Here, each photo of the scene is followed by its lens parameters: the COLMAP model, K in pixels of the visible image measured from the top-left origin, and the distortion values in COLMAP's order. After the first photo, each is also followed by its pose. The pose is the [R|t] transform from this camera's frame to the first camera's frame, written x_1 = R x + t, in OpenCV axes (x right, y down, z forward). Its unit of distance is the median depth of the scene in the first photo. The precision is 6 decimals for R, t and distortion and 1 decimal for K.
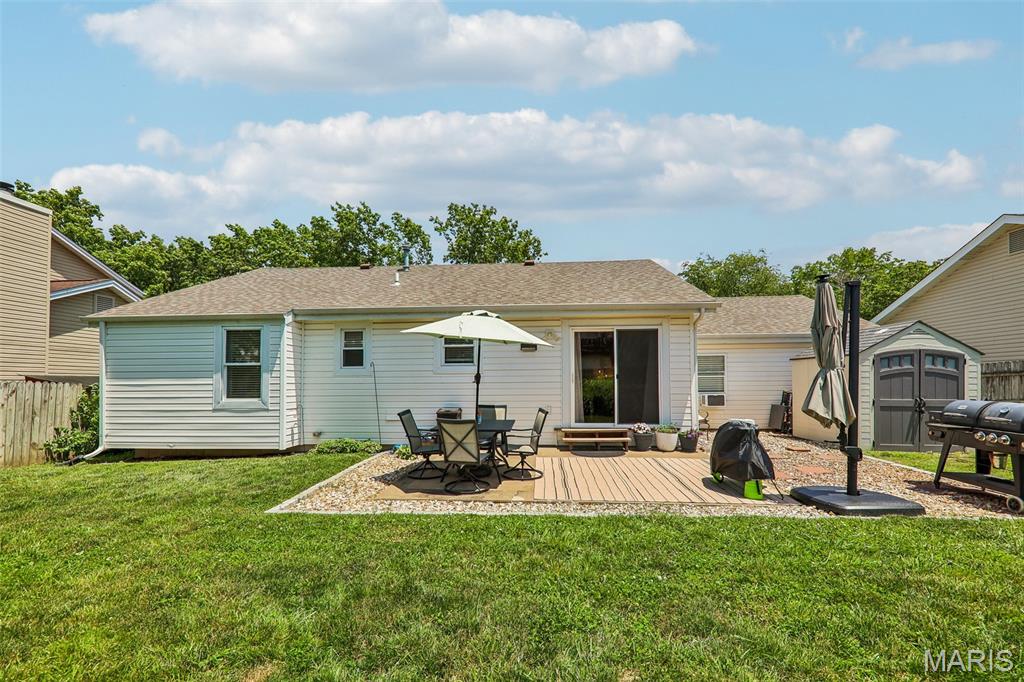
lens RADIAL K [[416.1, 0, 473.2], [0, 416.1, 374.2], [0, 0, 1]] dist [0.013384, -0.000119]
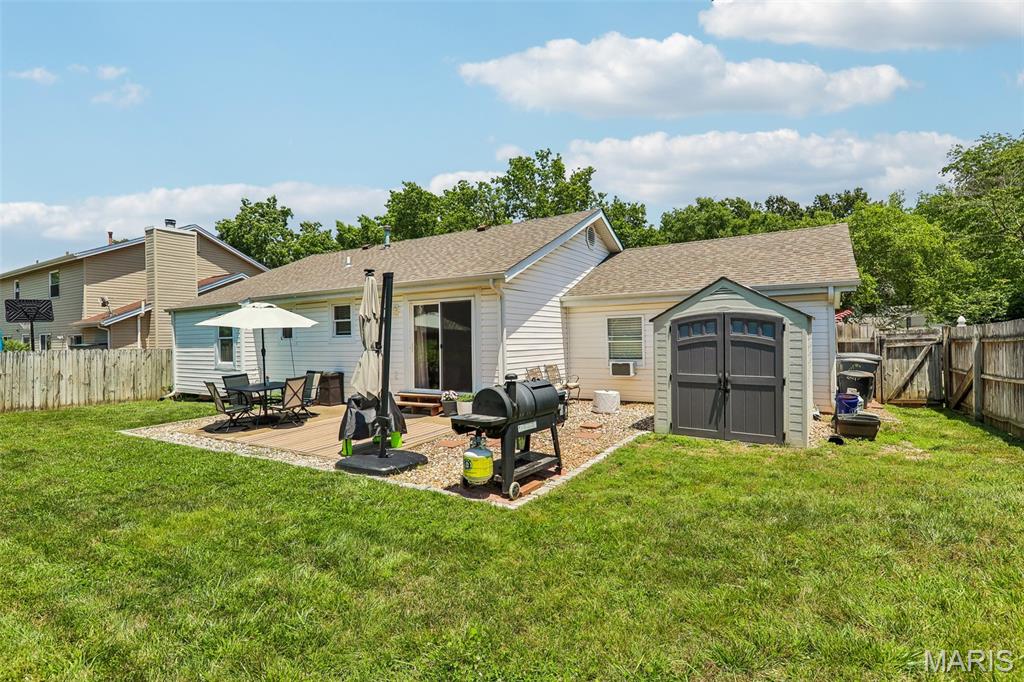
lens RADIAL K [[472.6, 0, 517.5], [0, 472.6, 333.7], [0, 0, 1]] dist [0.023469, 0.000460]
pose [[0.886500, -0.012862, -0.462550, 1.088437], [0.021097, 0.999698, 0.012634, -0.037891], [0.462247, -0.020958, 0.886503, 0.015150]]
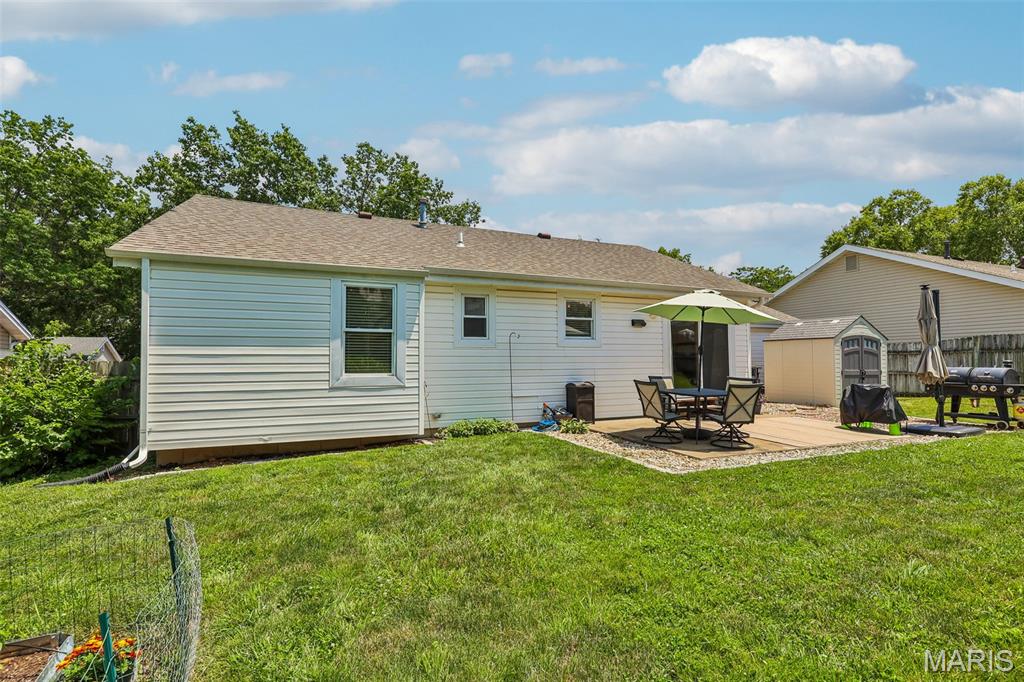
lens RADIAL K [[482.4, 0, 511.2], [0, 482.4, 347.5], [0, 0, 1]] dist [0.017468, 0.000128]
pose [[0.893267, 0.016175, 0.449235, -0.722407], [-0.009173, 0.999800, -0.017758, 0.022399], [-0.449433, 0.011742, 0.893237, 0.056007]]
